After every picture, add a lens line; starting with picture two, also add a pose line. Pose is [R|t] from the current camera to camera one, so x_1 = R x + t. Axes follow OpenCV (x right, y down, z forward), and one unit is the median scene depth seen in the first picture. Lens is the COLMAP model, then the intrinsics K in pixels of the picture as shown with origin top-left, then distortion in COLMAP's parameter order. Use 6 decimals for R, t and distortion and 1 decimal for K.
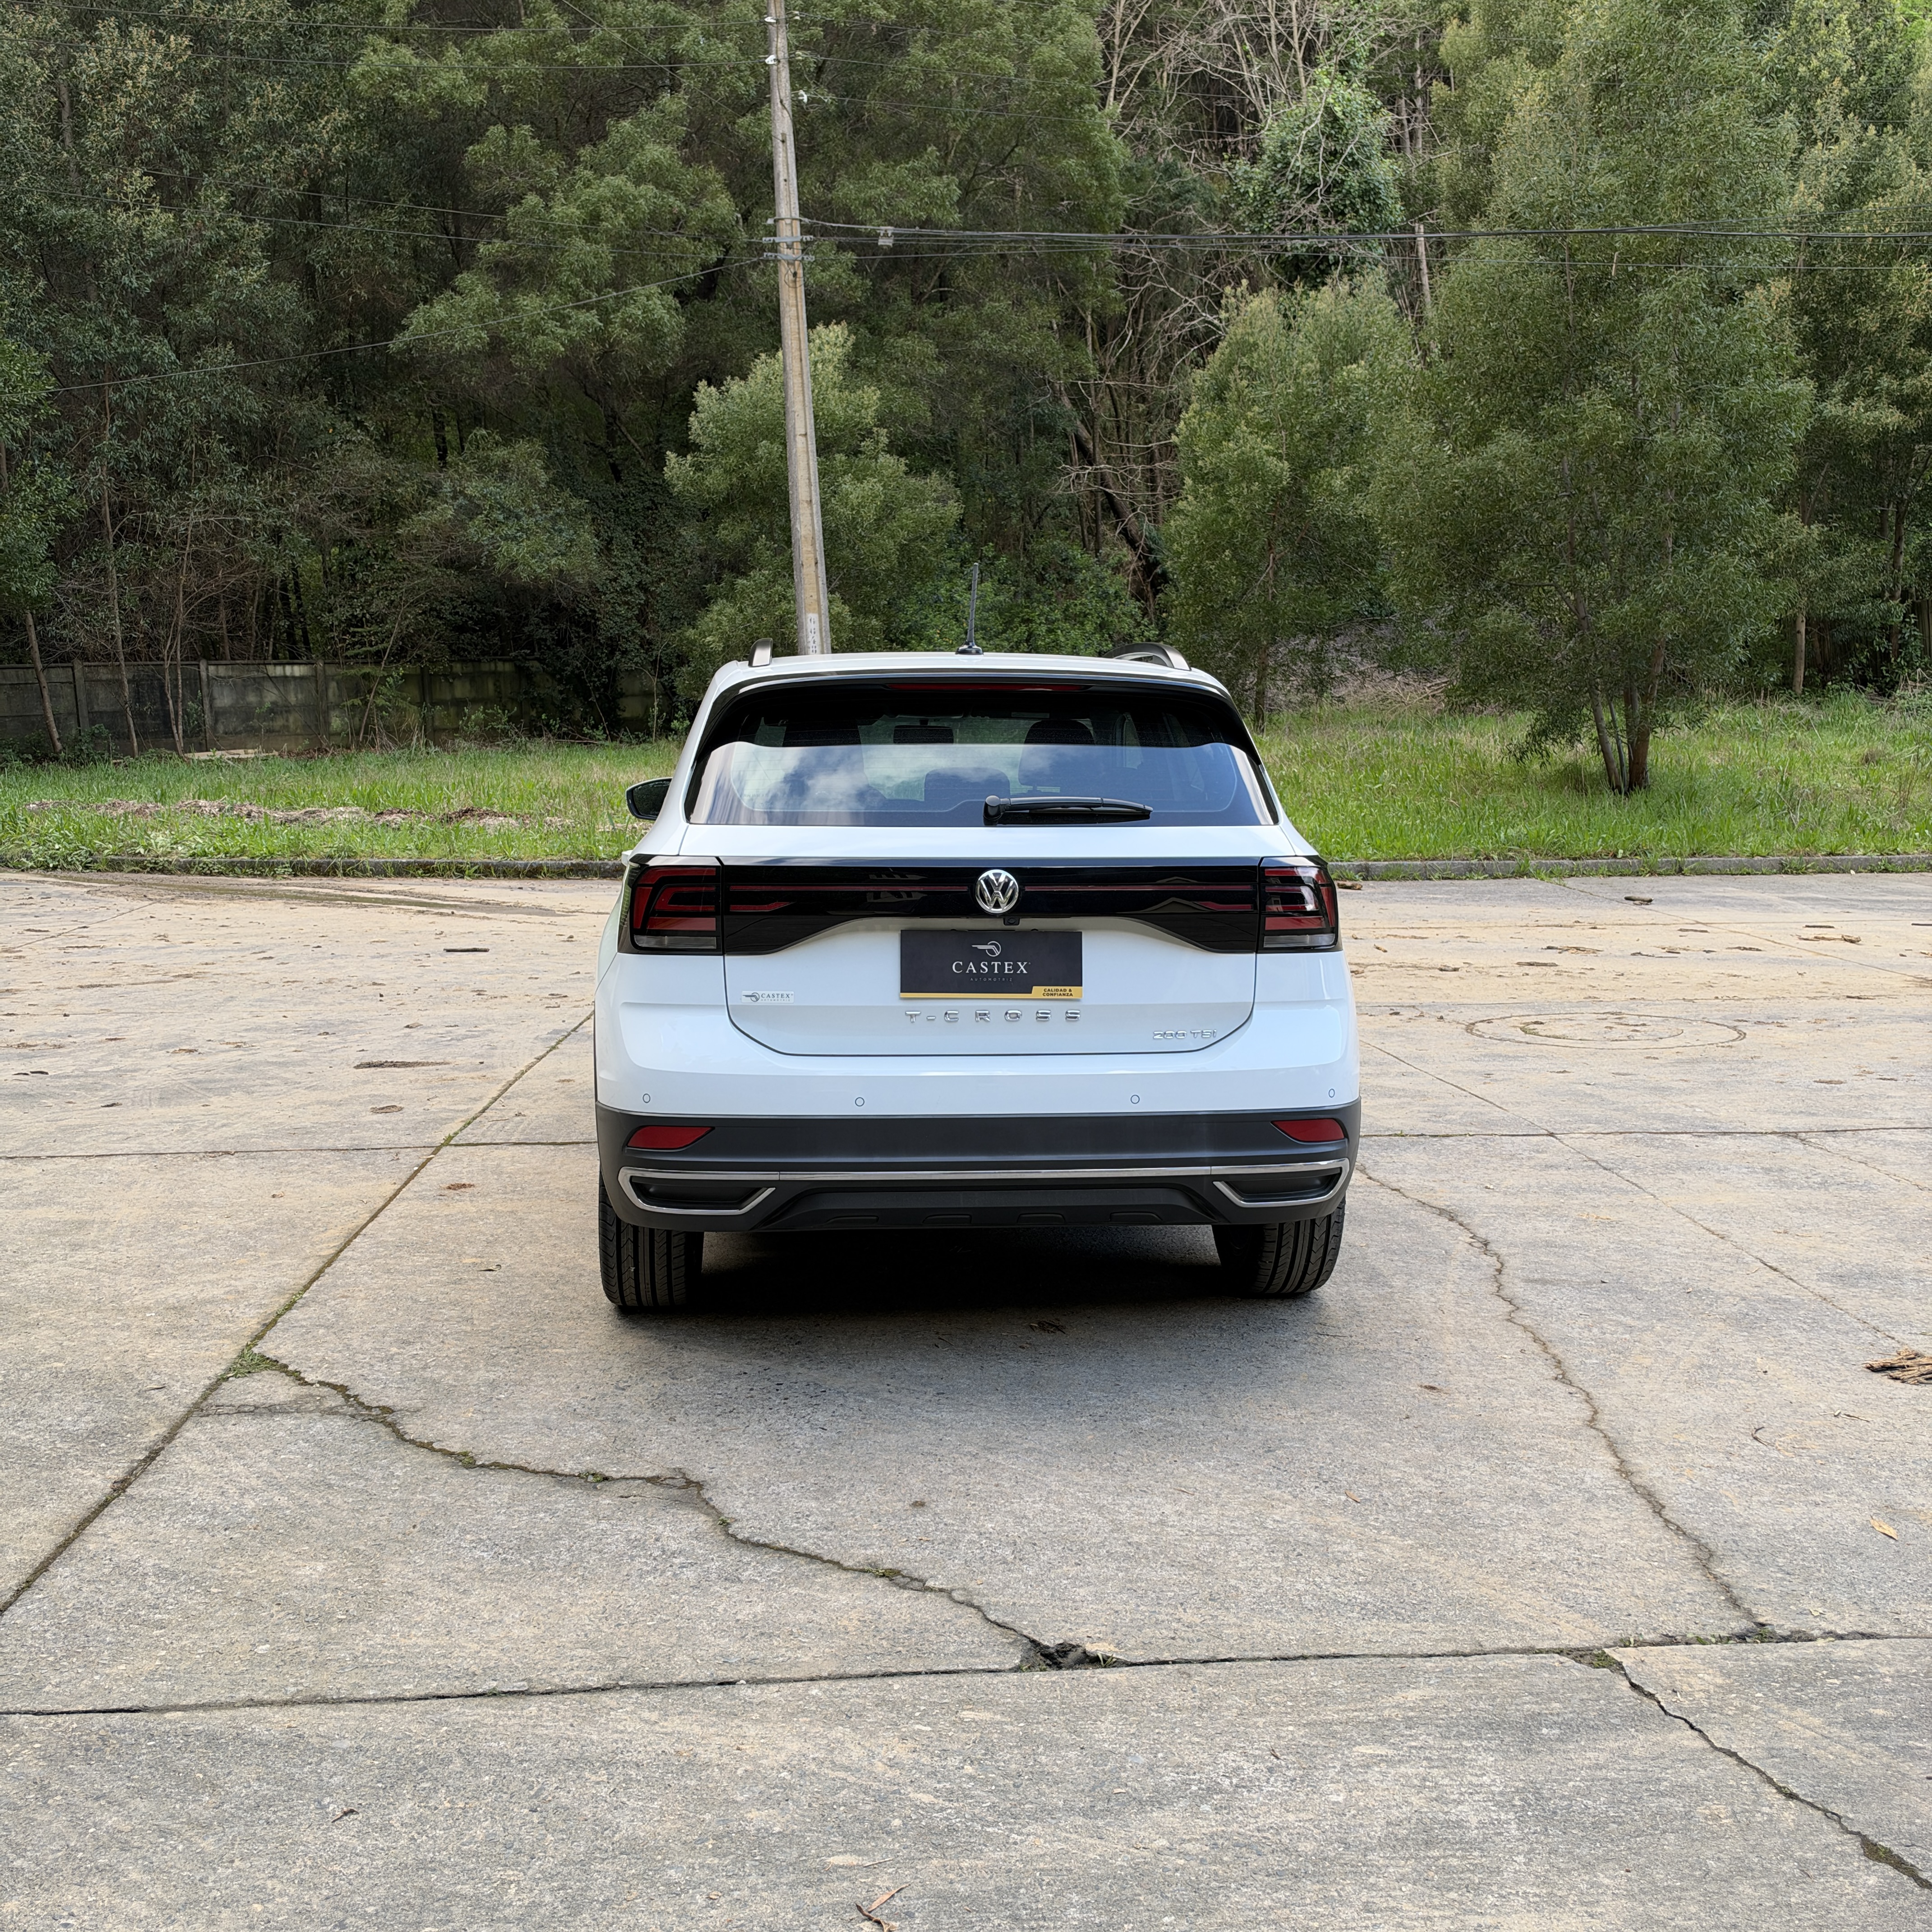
lens RADIAL K [[1846.8, 0, 962.9], [0, 1846.8, 954.0], [0, 0, 1]] dist [0.154297, -0.354492]
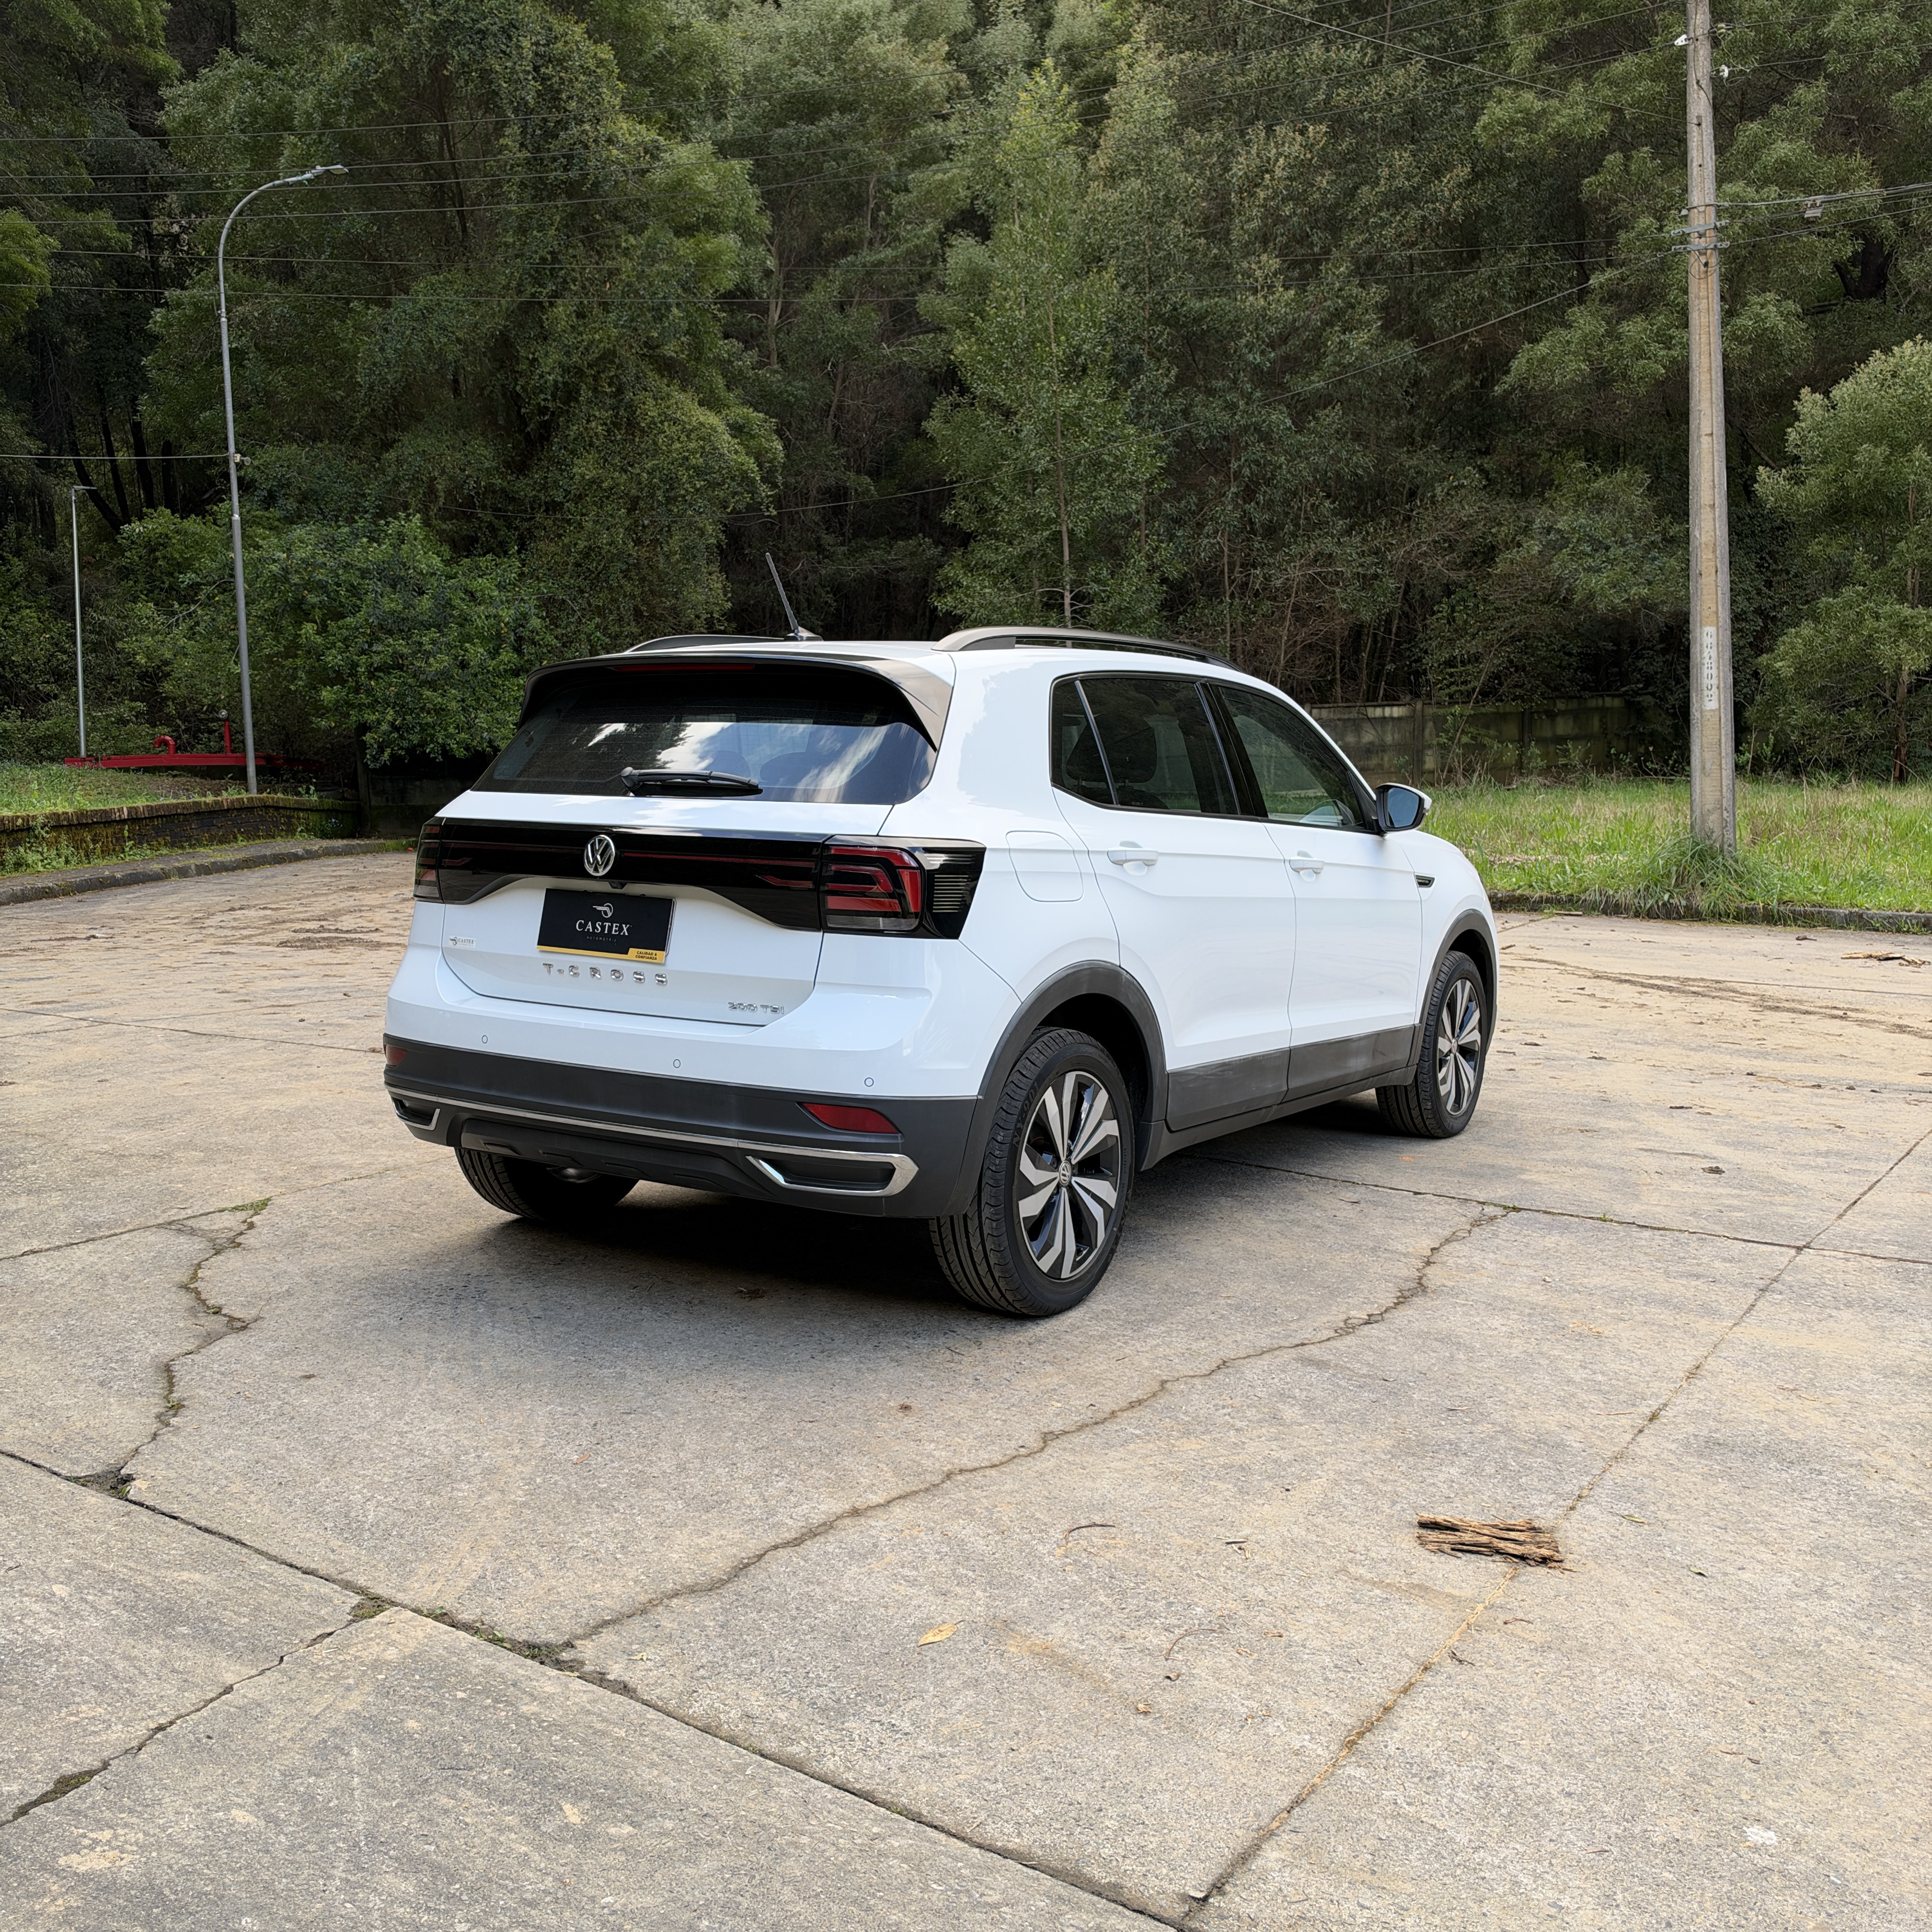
lens RADIAL K [[1846.8, 0, 962.9], [0, 1846.8, 954.0], [0, 0, 1]] dist [0.154297, -0.354492]
pose [[0.787448, 0.067600, -0.612663, 0.189227], [-0.082546, 0.996580, 0.003866, 0.000266], [0.610829, 0.047529, 0.790335, 0.063703]]
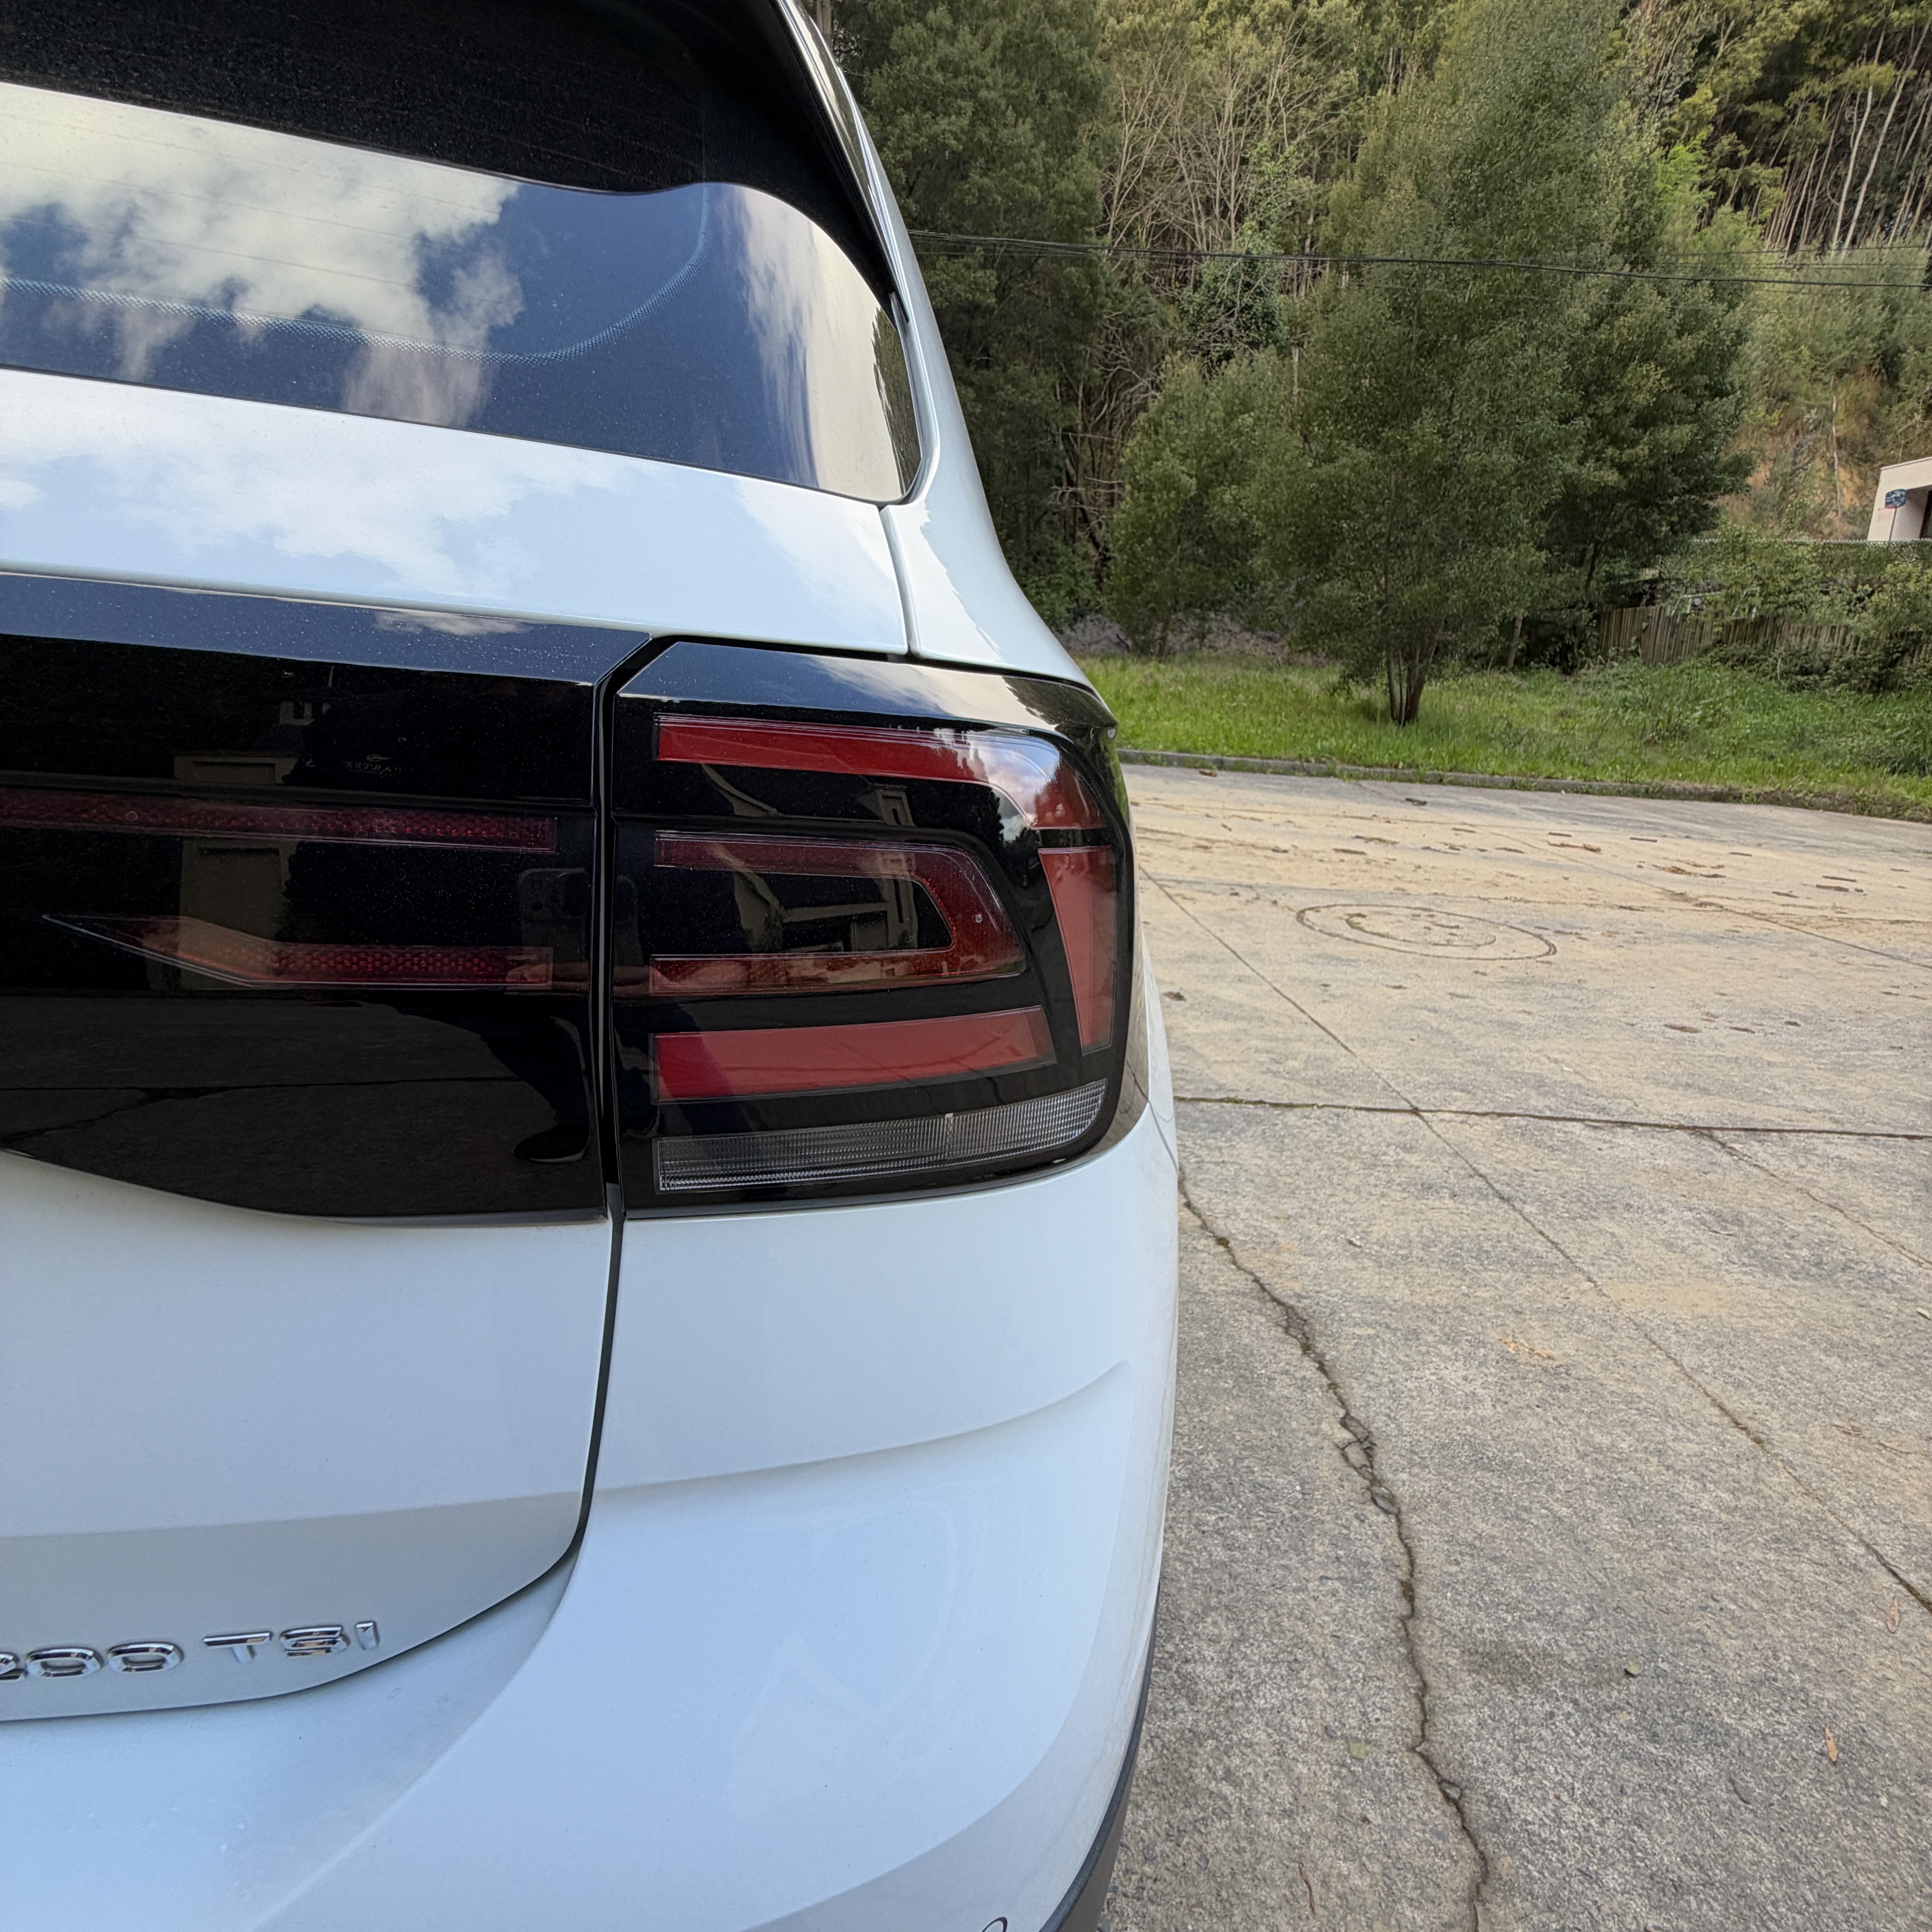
lens RADIAL K [[1020.3, 0, 980.5], [0, 1020.3, 957.6], [0, 0, 1]] dist [-0.003681, 0.002359]
pose [[0.997088, 0.076176, 0.003448, 0.044238], [-0.075749, 0.984279, 0.159553, -0.009682], [0.008760, -0.159350, 0.987183, 0.212299]]
